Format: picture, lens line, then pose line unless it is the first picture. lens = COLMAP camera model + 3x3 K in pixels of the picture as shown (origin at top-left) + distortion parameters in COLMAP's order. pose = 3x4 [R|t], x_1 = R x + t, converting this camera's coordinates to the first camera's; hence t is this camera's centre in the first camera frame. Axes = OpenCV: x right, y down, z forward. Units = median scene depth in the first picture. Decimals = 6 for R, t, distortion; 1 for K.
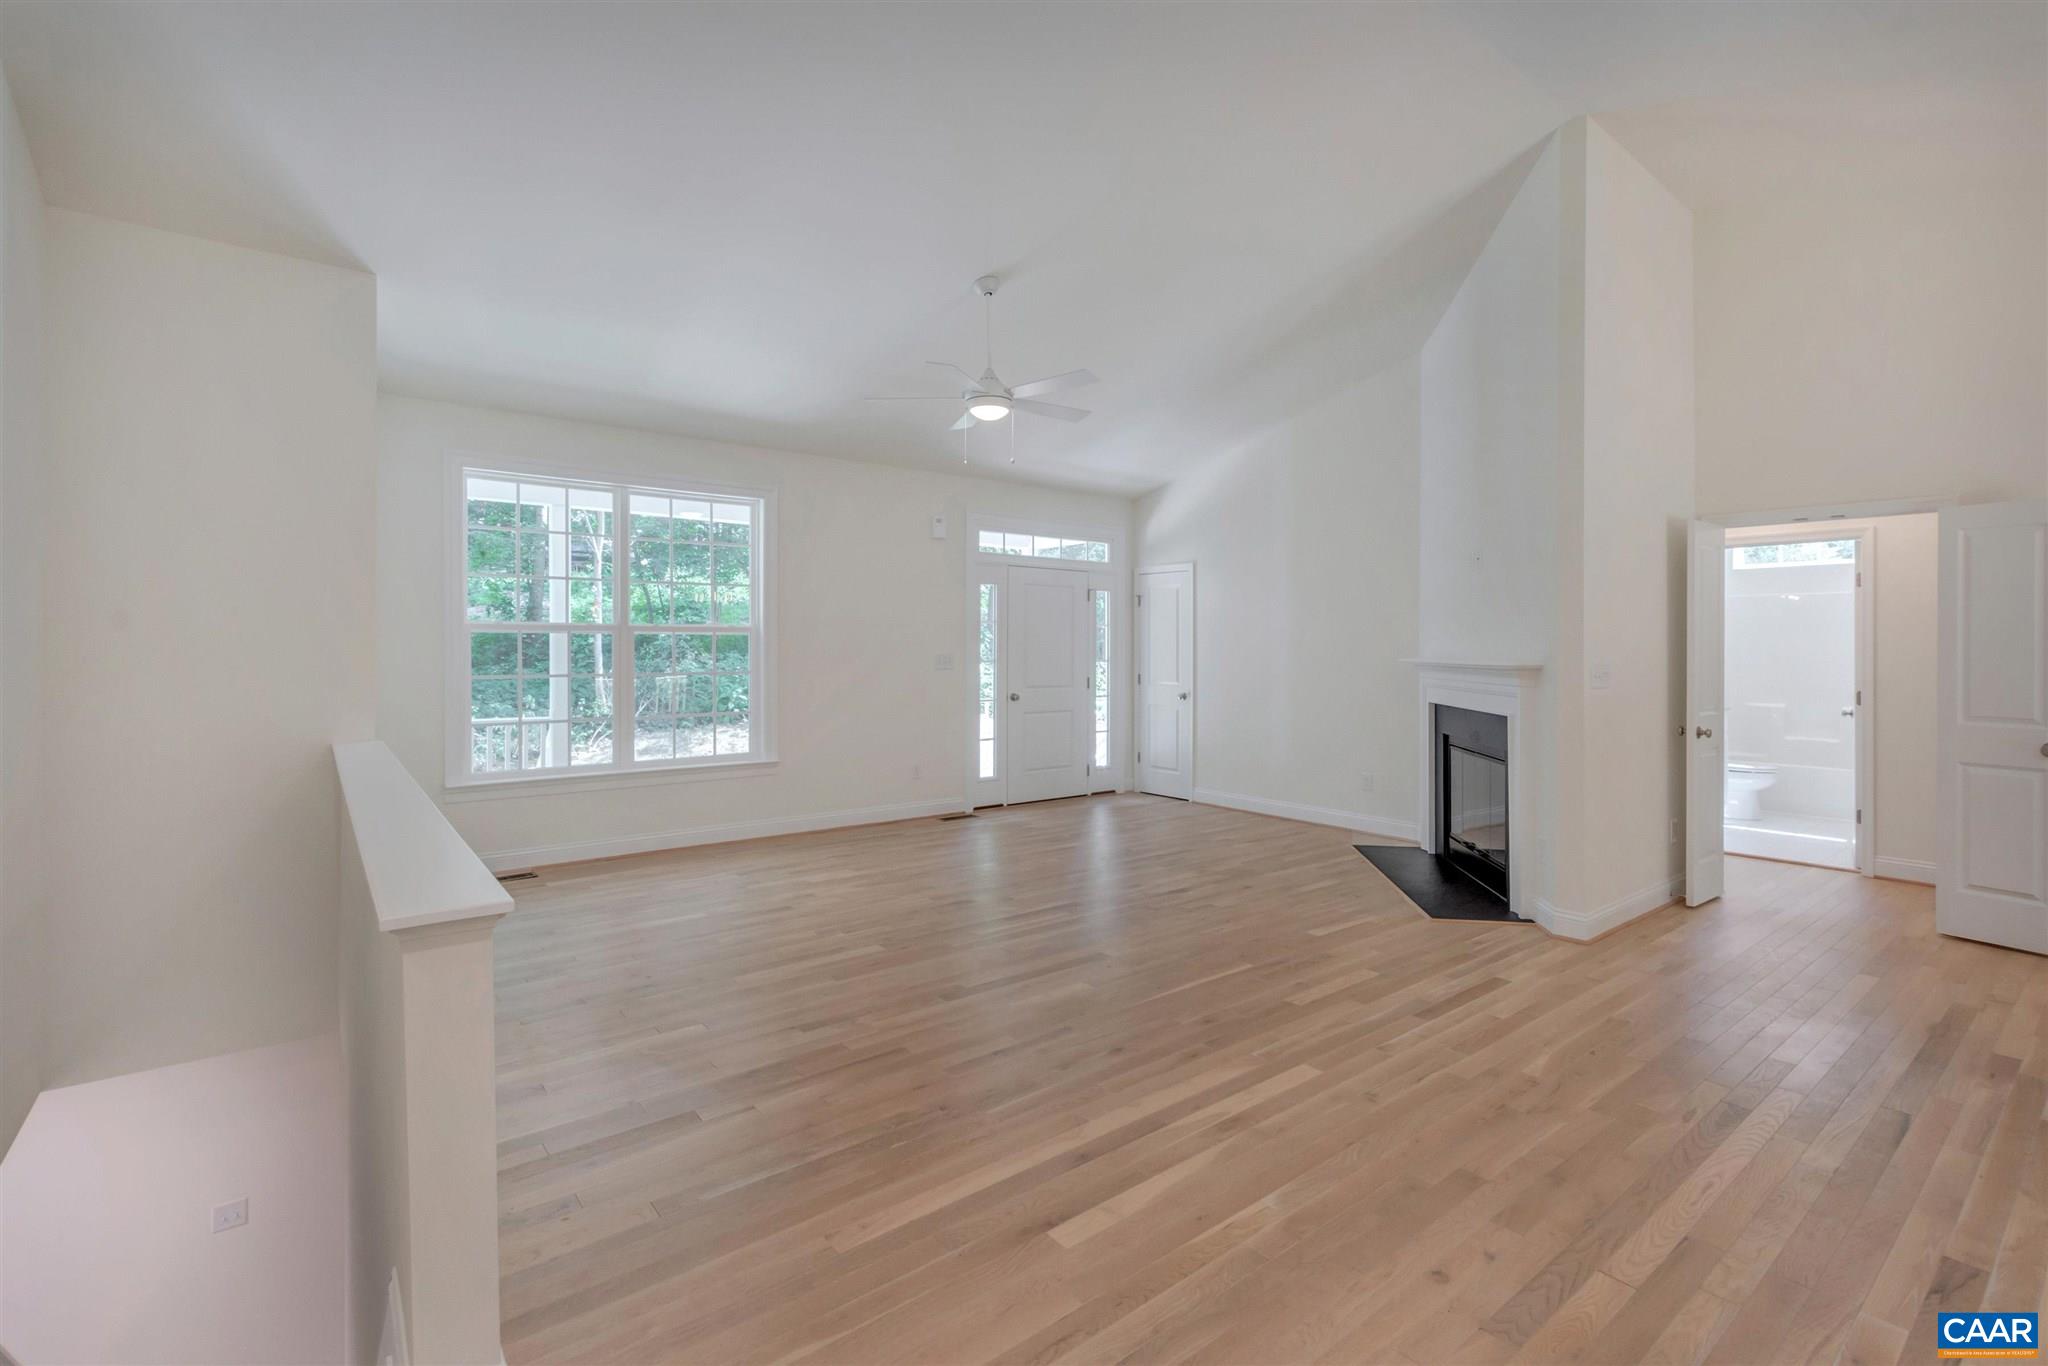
lens RADIAL K [[898.6, 0, 1030.8], [0, 898.6, 654.3], [0, 0, 1]] dist [-0.000602, -0.000268]
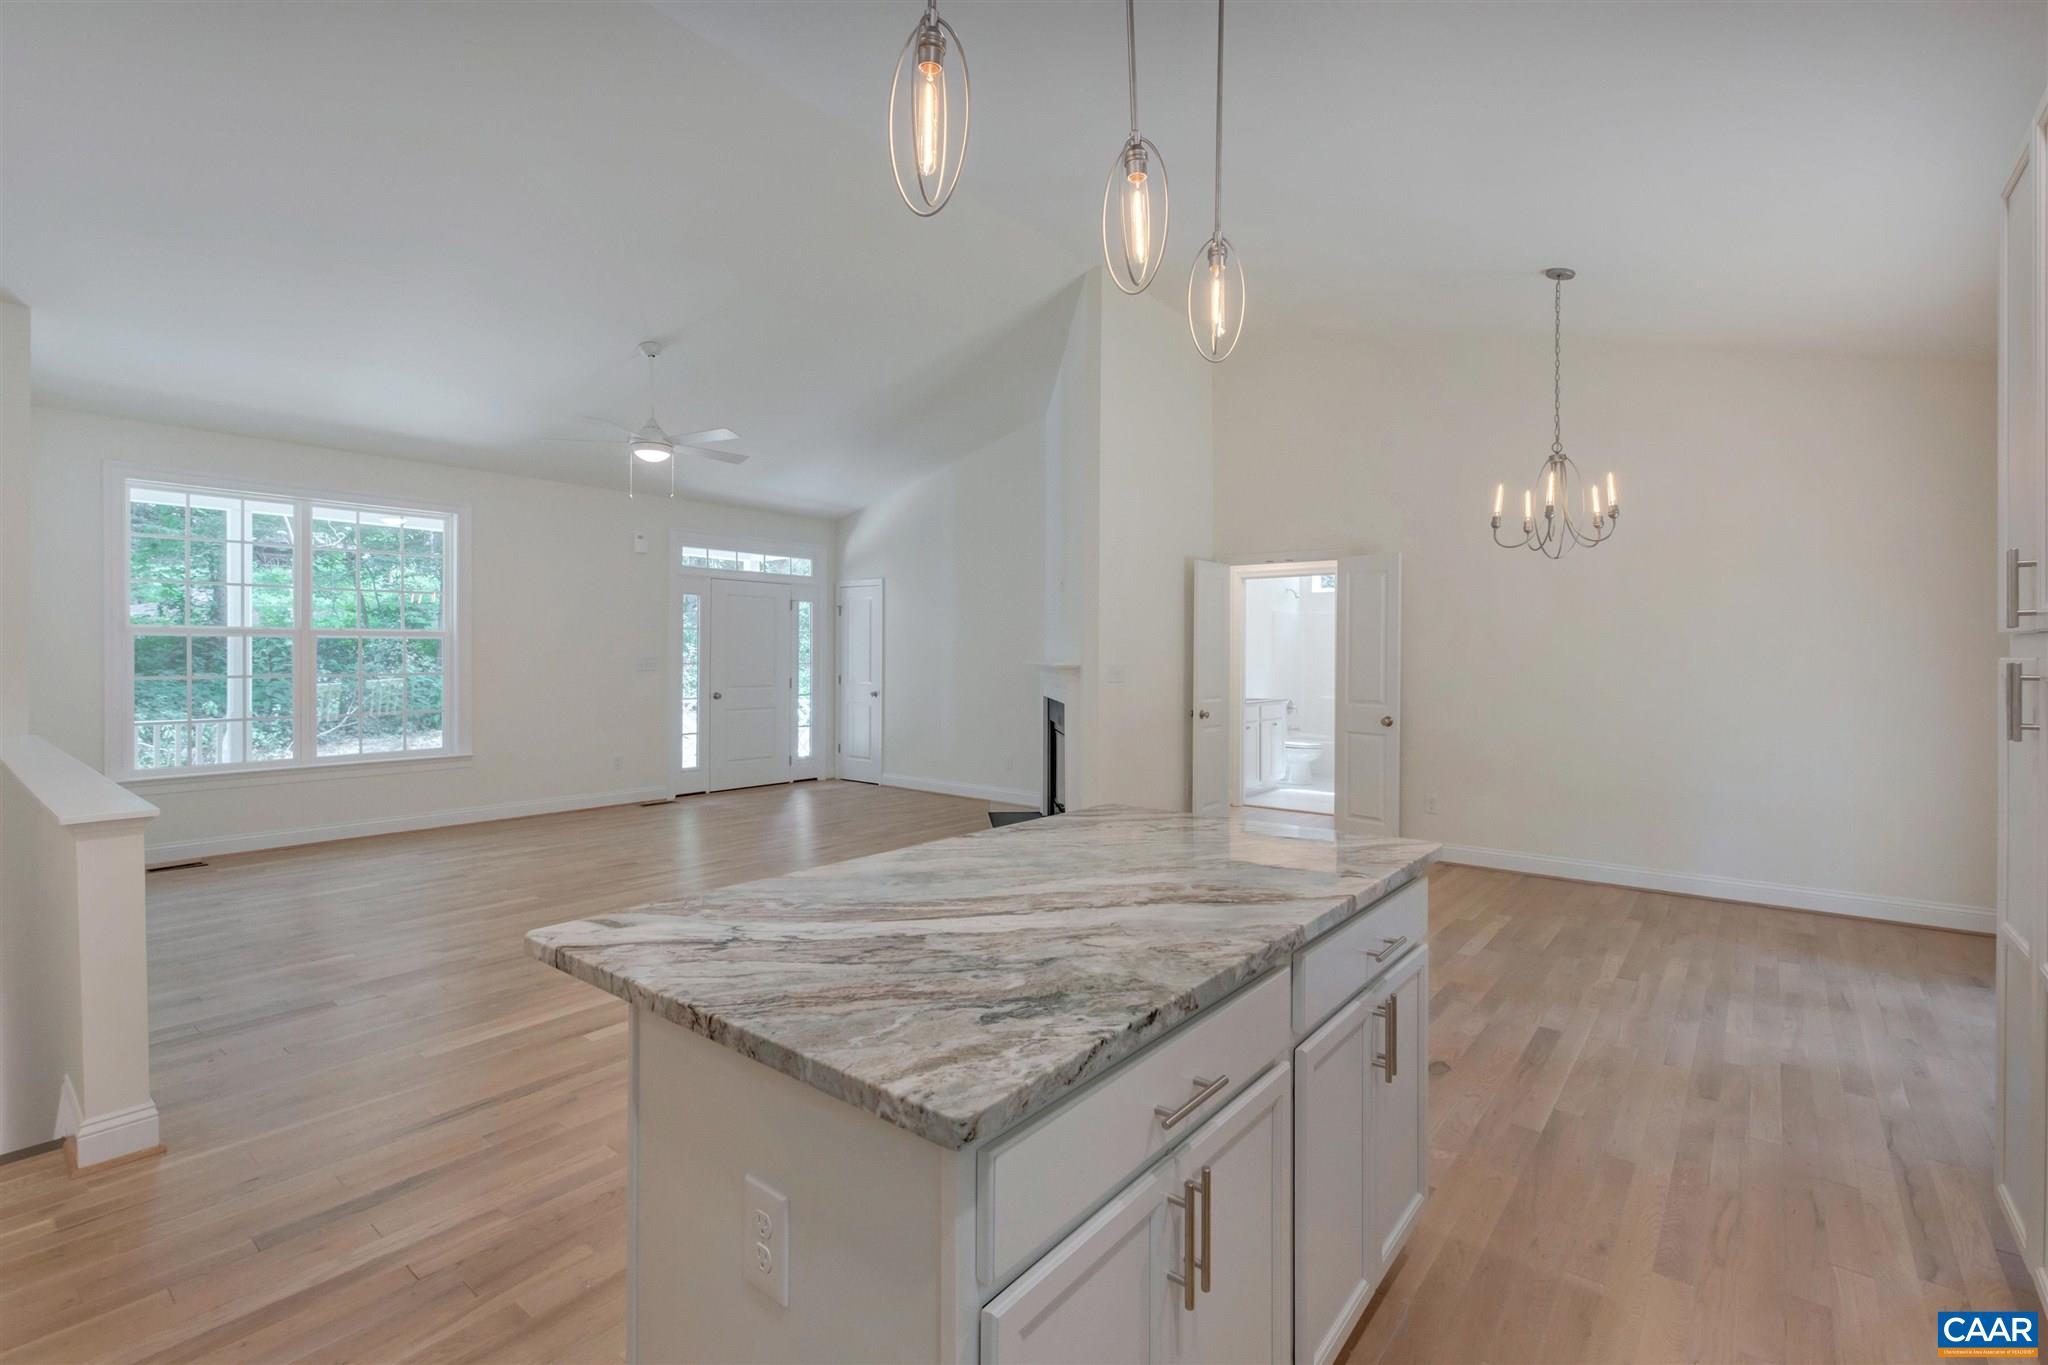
lens RADIAL K [[898.6, 0, 1030.8], [0, 898.6, 653.8], [0, 0, 1]] dist [-0.000602, -0.000268]
pose [[0.974682, 0.002173, 0.223586, 0.108656], [-0.000899, 0.999983, -0.005801, 0.001607], [-0.223594, 0.005453, 0.974667, -0.170902]]
